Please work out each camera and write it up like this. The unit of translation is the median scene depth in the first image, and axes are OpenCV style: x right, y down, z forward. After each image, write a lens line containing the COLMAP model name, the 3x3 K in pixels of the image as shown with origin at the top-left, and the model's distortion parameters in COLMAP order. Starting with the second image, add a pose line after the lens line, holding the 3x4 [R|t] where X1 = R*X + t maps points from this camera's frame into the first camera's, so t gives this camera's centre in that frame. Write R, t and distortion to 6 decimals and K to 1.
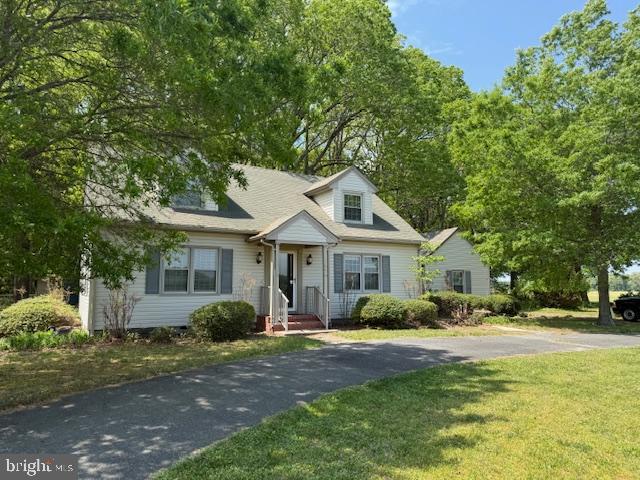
lens RADIAL K [[514.6, 0, 320.0], [0, 514.6, 240.0], [0, 0, 1]] dist [0.043444, -0.002570]
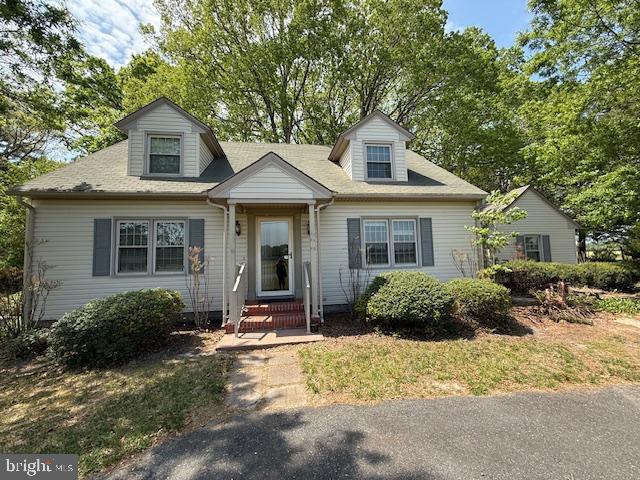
lens RADIAL K [[256.9, 0, 317.3], [0, 256.9, 236.8], [0, 0, 1]] dist [0.001101, 0.000243]
pose [[0.921932, -0.044837, -0.384748, 0.128750], [0.057354, 0.998131, 0.021113, 0.041572], [0.383082, -0.041531, 0.922780, 0.603213]]
